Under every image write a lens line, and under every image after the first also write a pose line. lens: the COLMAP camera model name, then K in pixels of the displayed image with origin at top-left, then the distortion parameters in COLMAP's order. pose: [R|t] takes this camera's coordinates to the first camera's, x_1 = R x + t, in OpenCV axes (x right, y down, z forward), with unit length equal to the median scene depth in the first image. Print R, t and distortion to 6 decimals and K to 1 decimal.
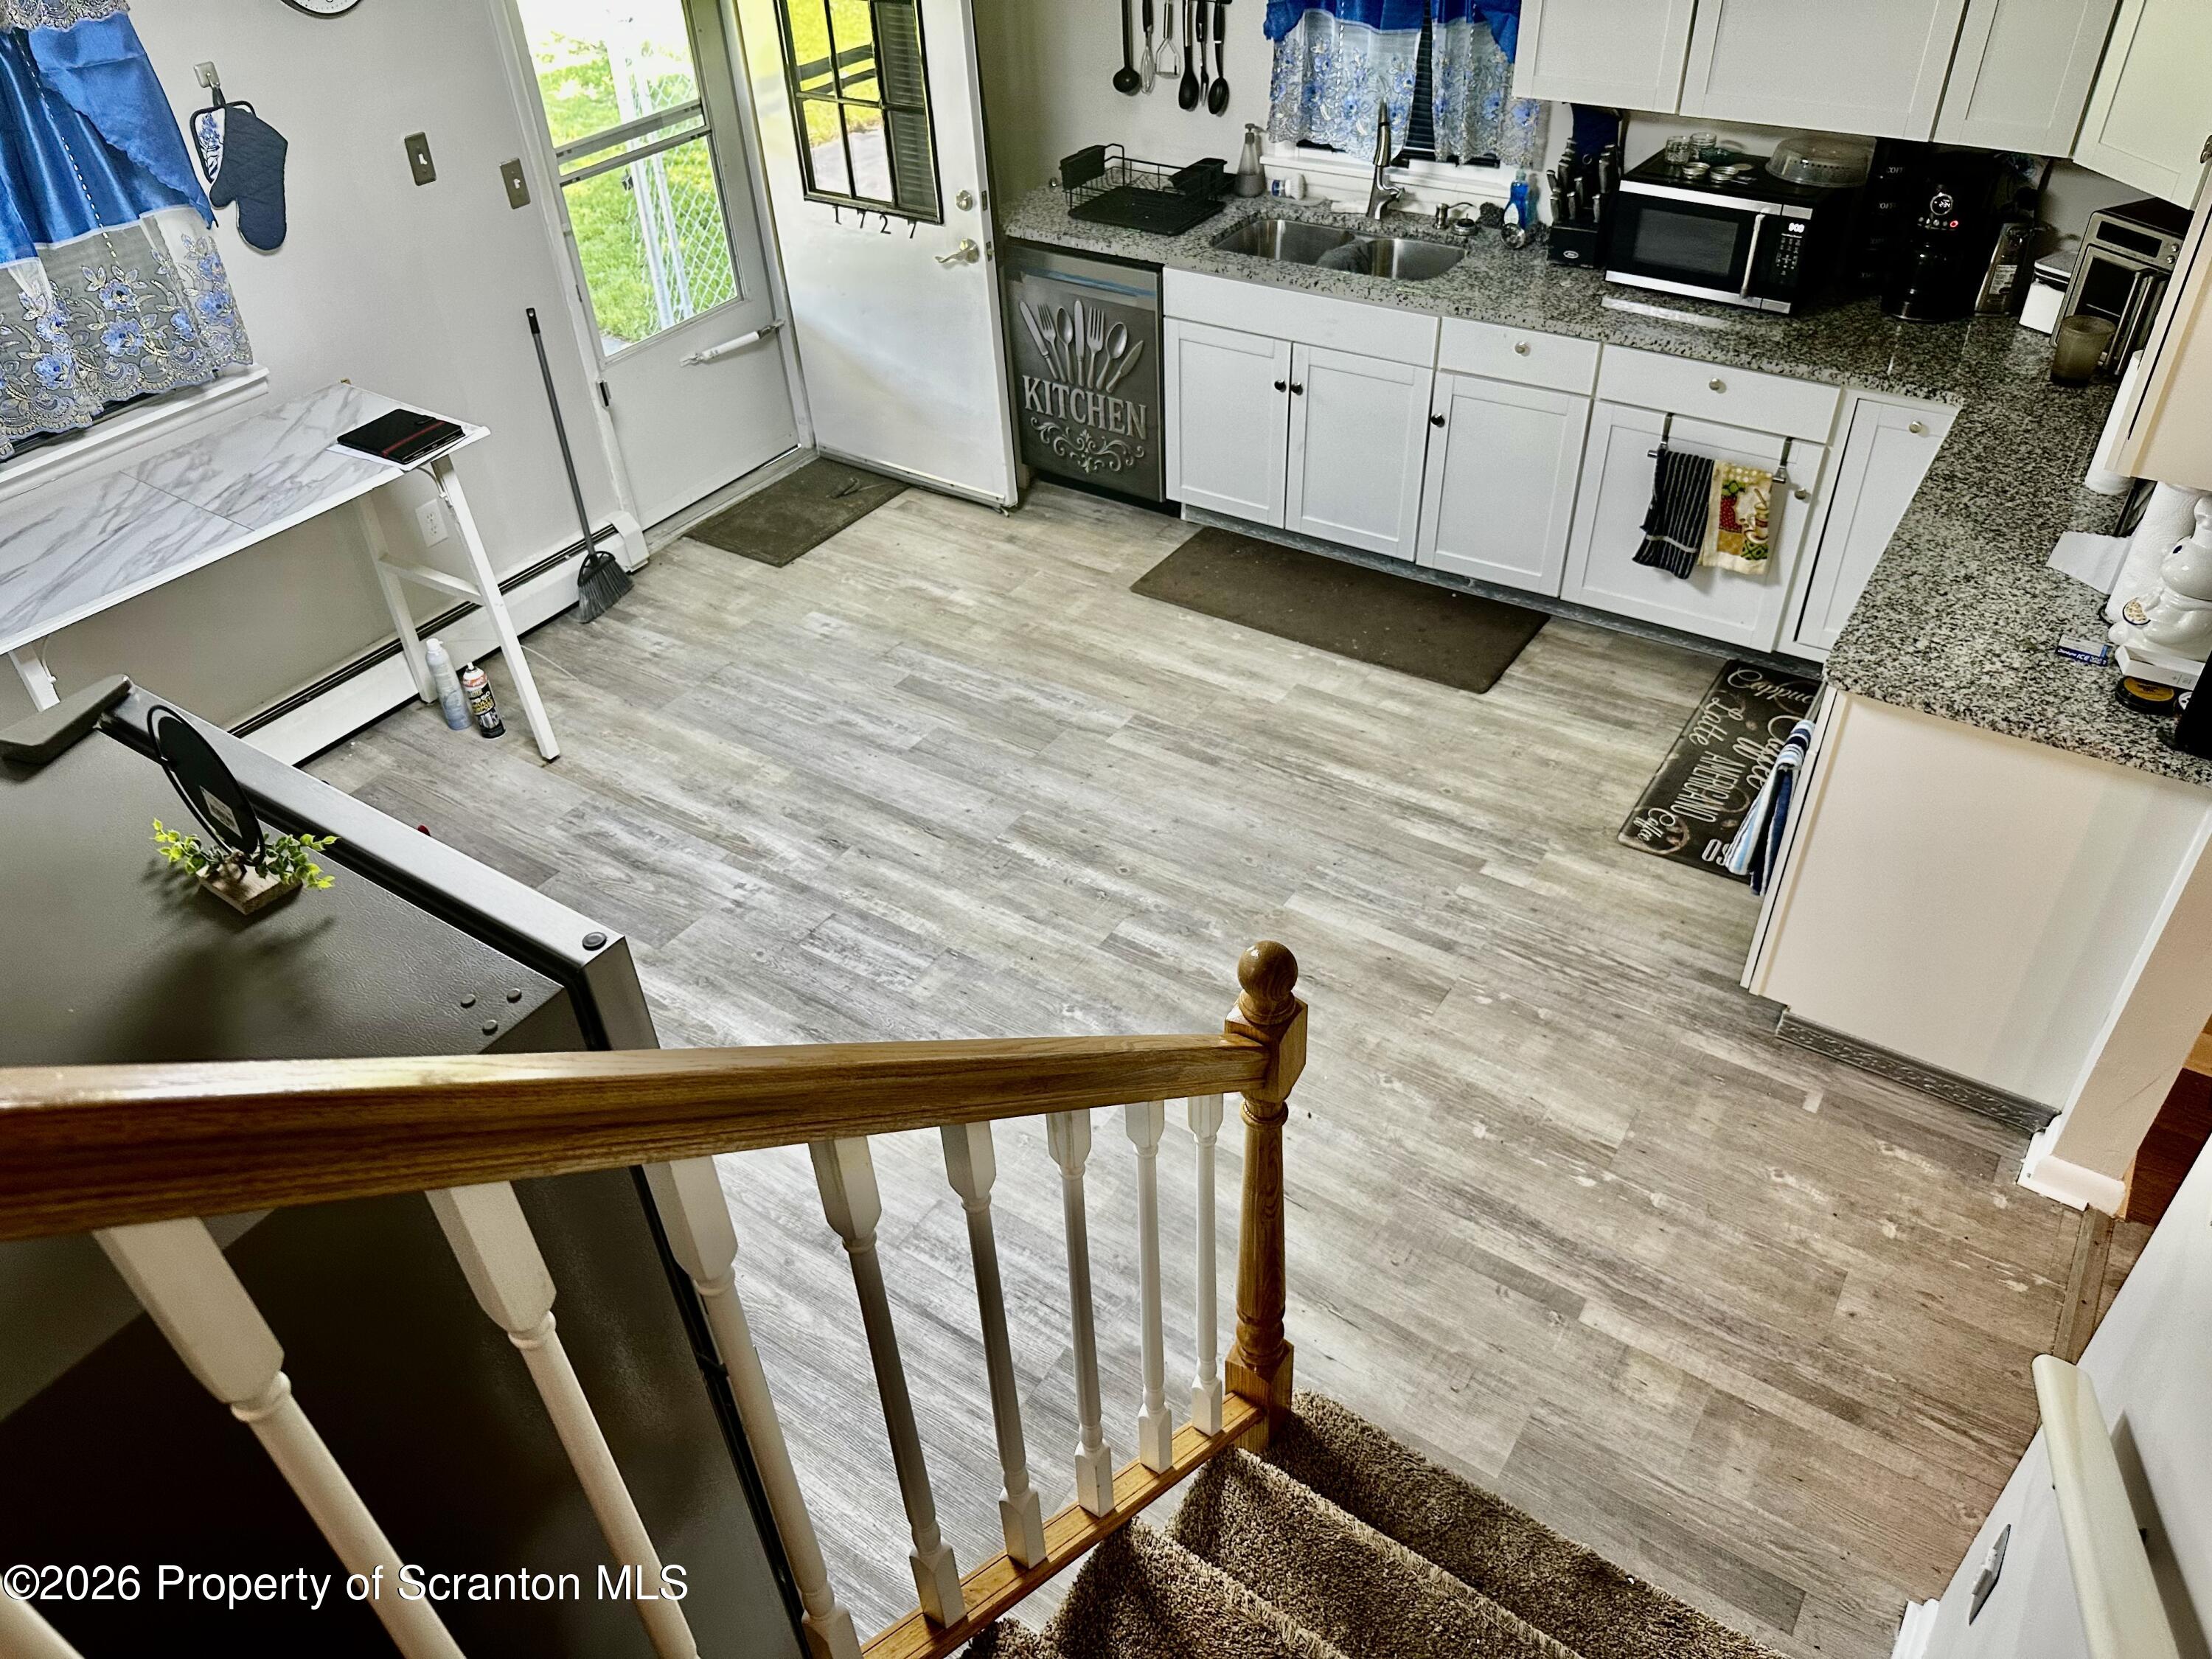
lens RADIAL K [[1565.7, 0, 1106.0], [0, 1565.7, 829.5], [0, 0, 1]] dist [0.137118, -0.261236]
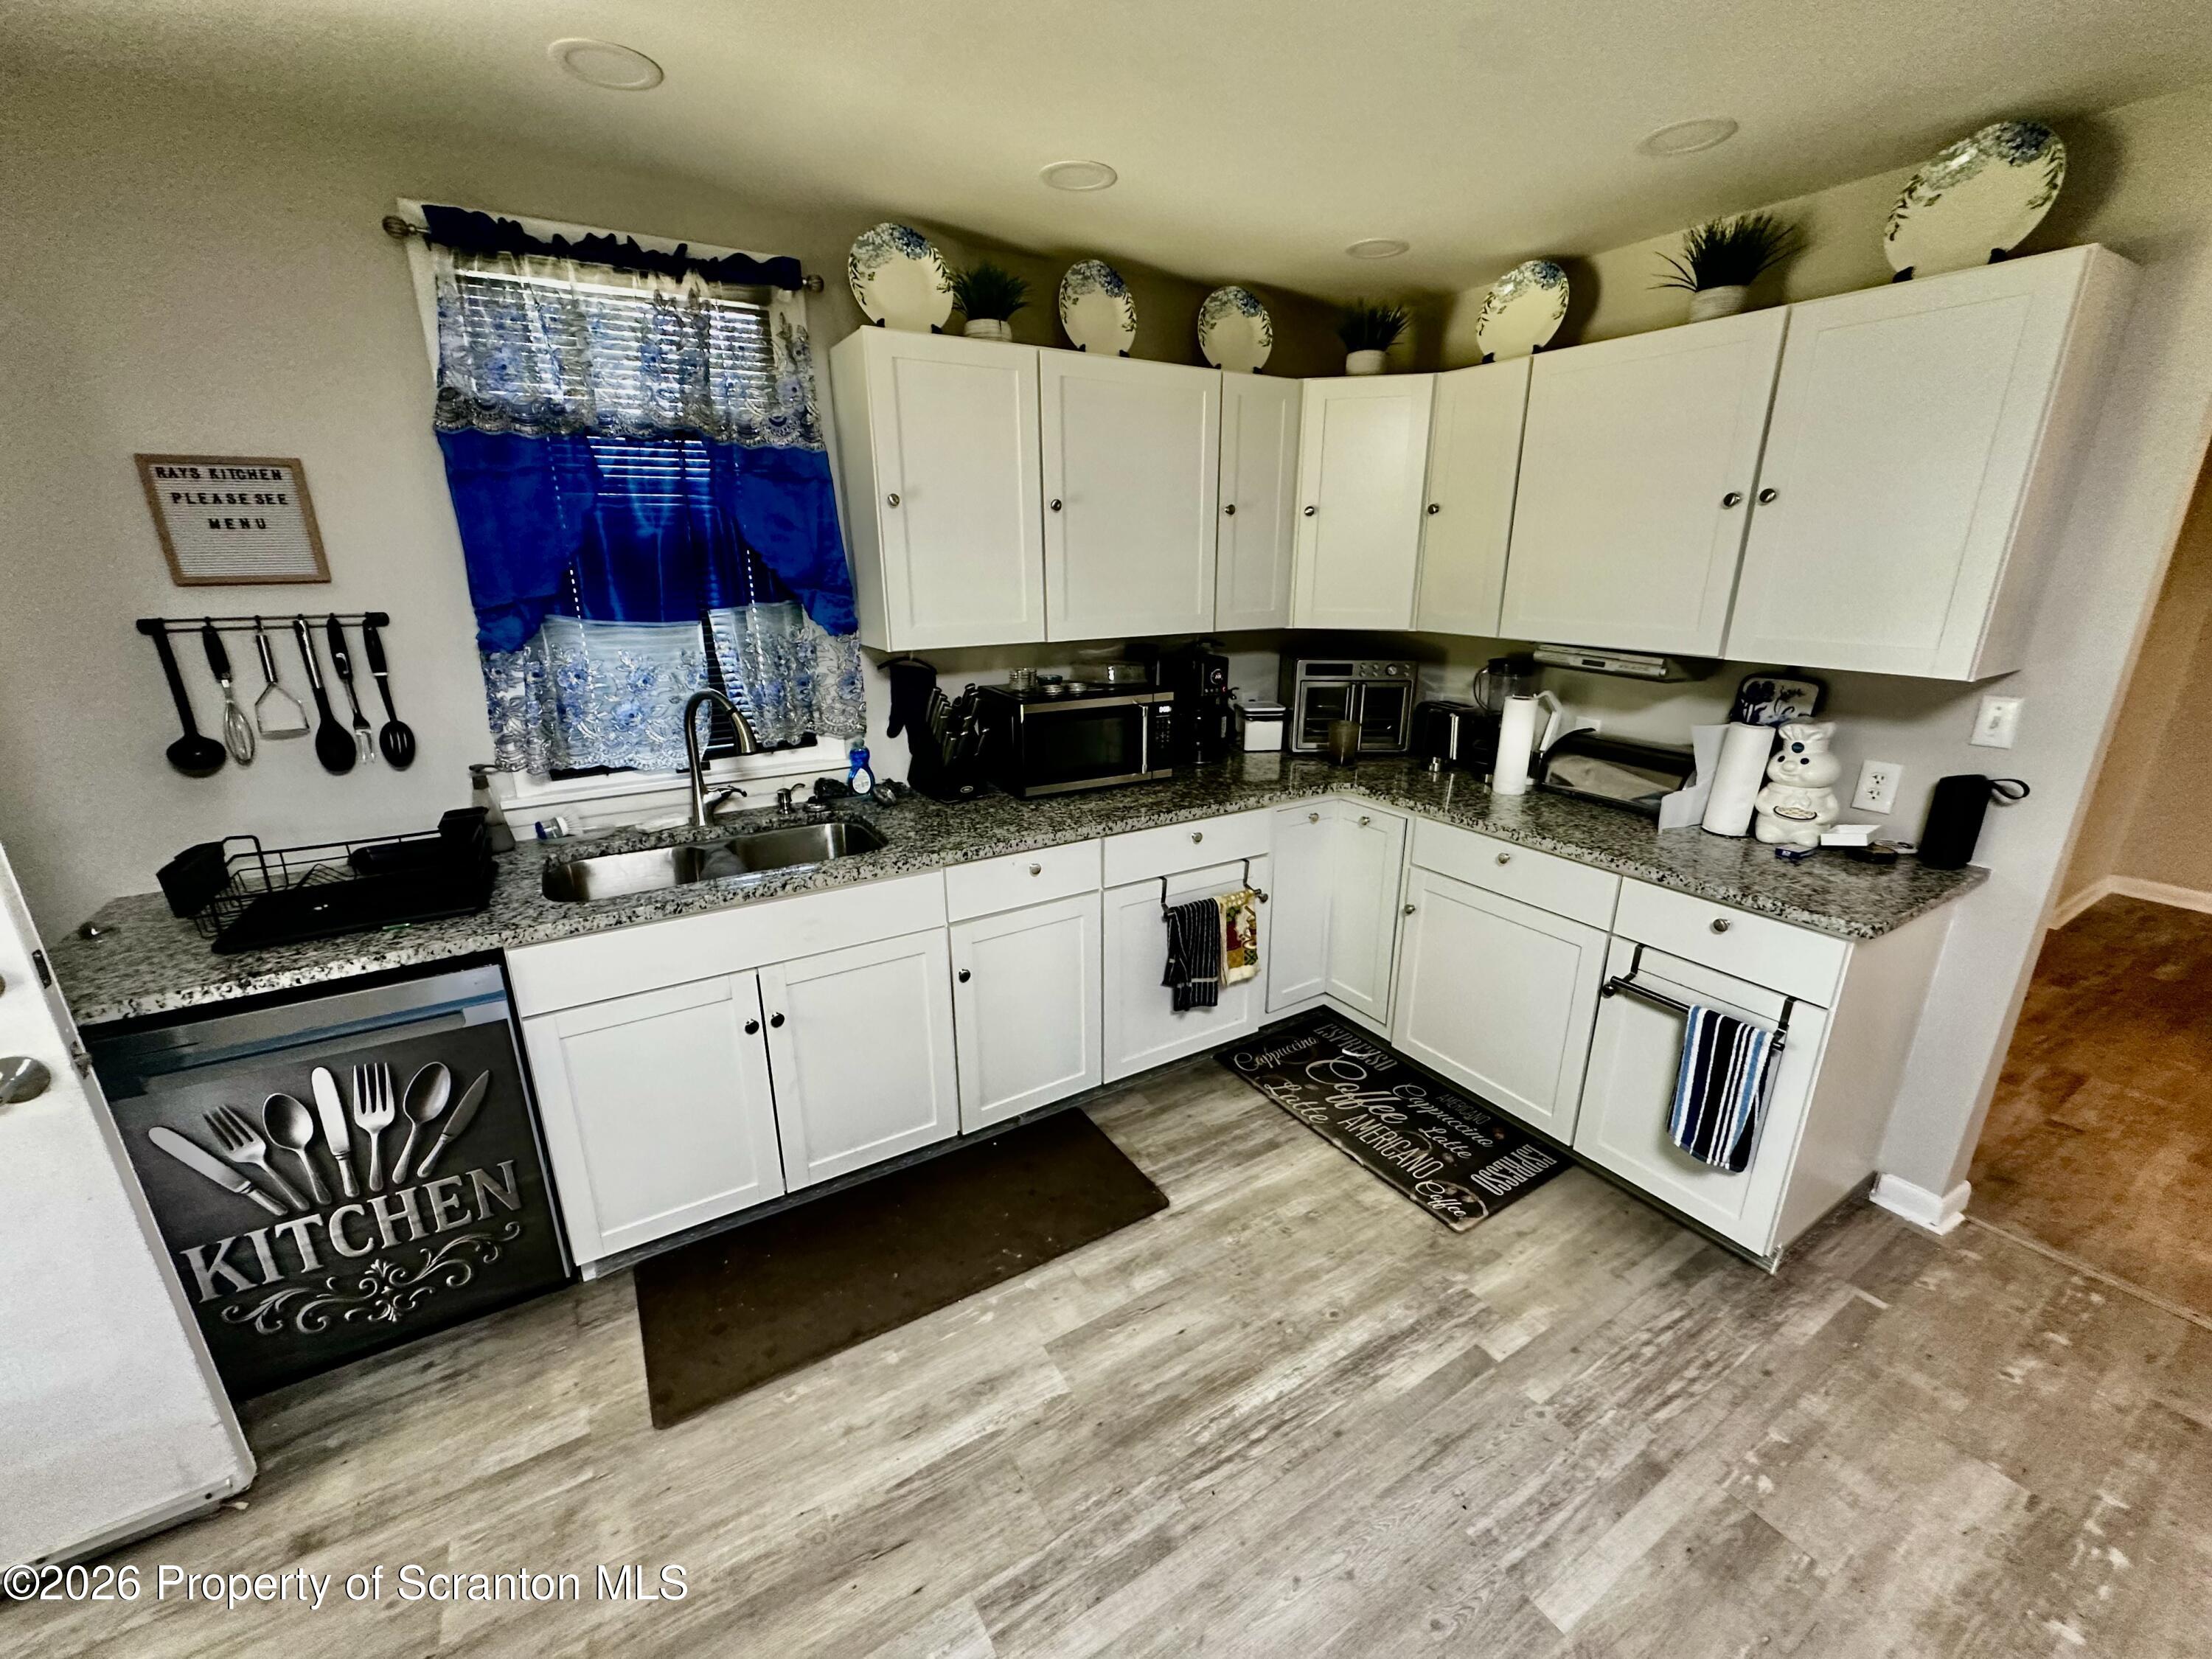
lens RADIAL K [[885.3, 0, 1099.7], [0, 885.3, 829.7], [0, 0, 1]] dist [-0.003312, 0.000629]
pose [[0.425286, -0.230349, 0.875255, -0.162634], [0.549040, 0.834464, -0.047164, -0.245594], [-0.719505, 0.500608, 0.481357, 0.626455]]
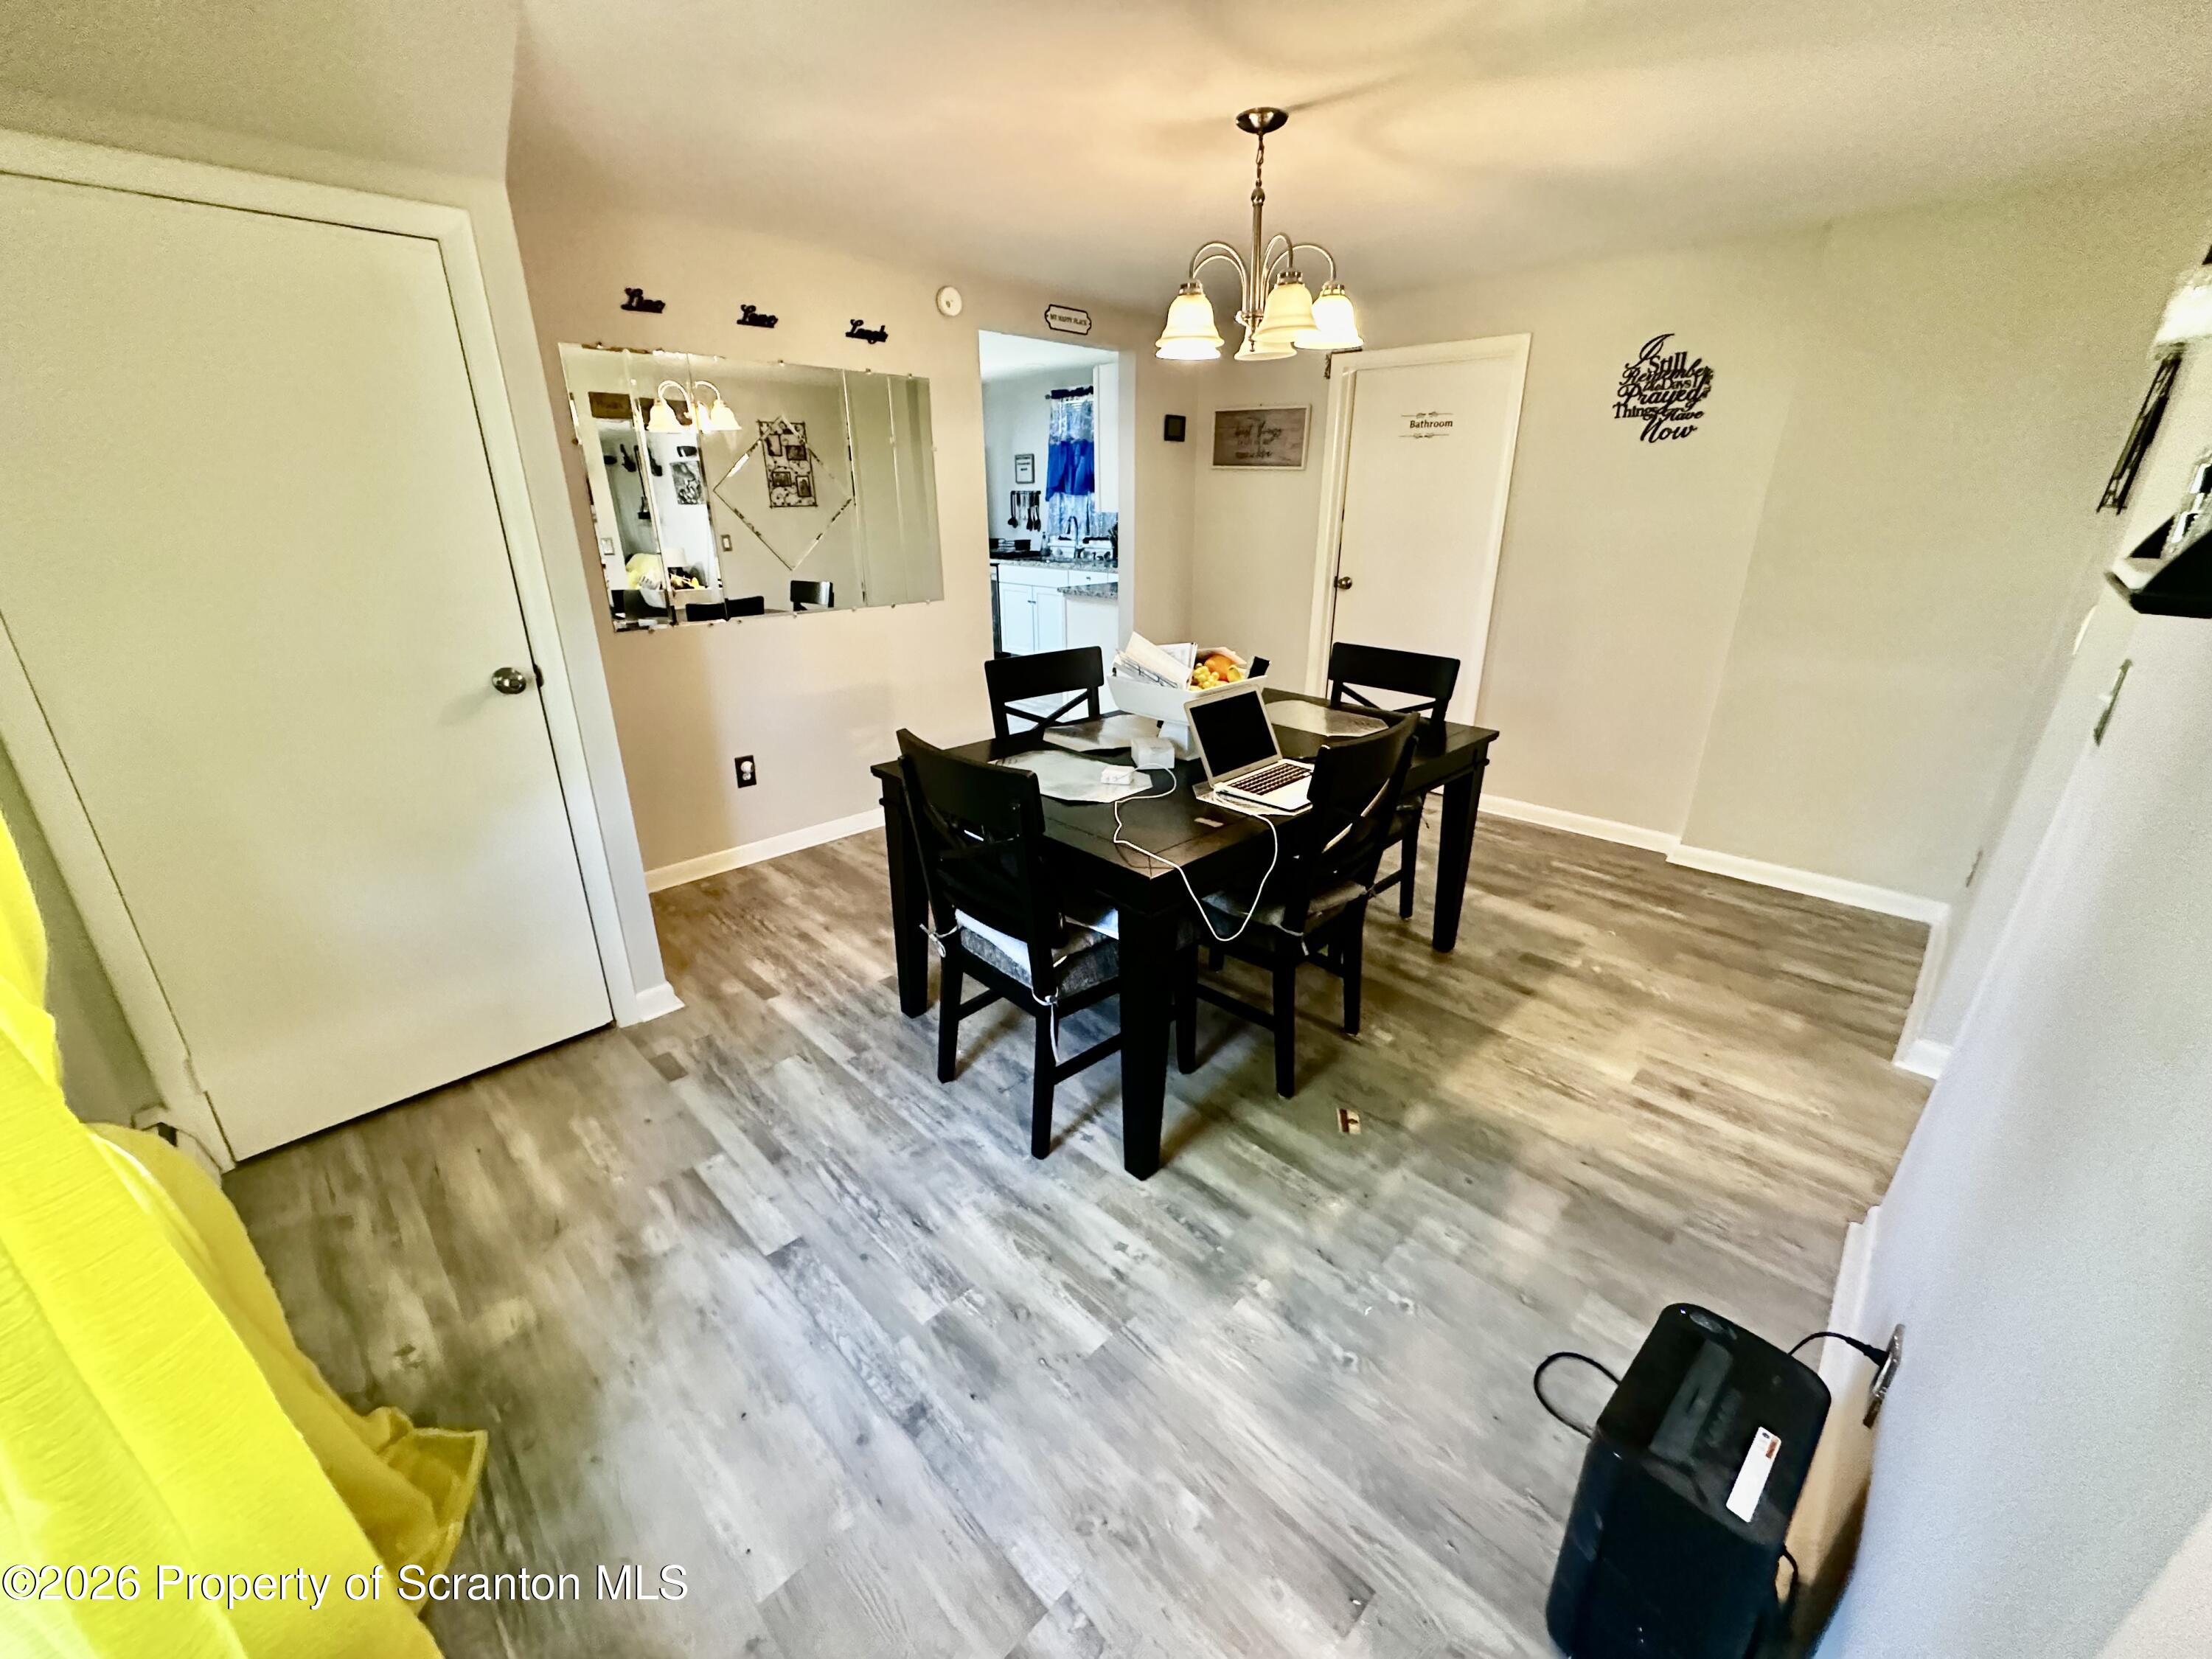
lens RADIAL K [[885.3, 0, 1099.7], [0, 885.3, 829.7], [0, 0, 1]] dist [-0.003312, 0.000629]
pose [[0.976727, 0.109445, -0.184463, 0.572905], [-0.160508, 0.943431, -0.290131, 0.552213], [0.142274, 0.312986, 0.939041, -0.356770]]
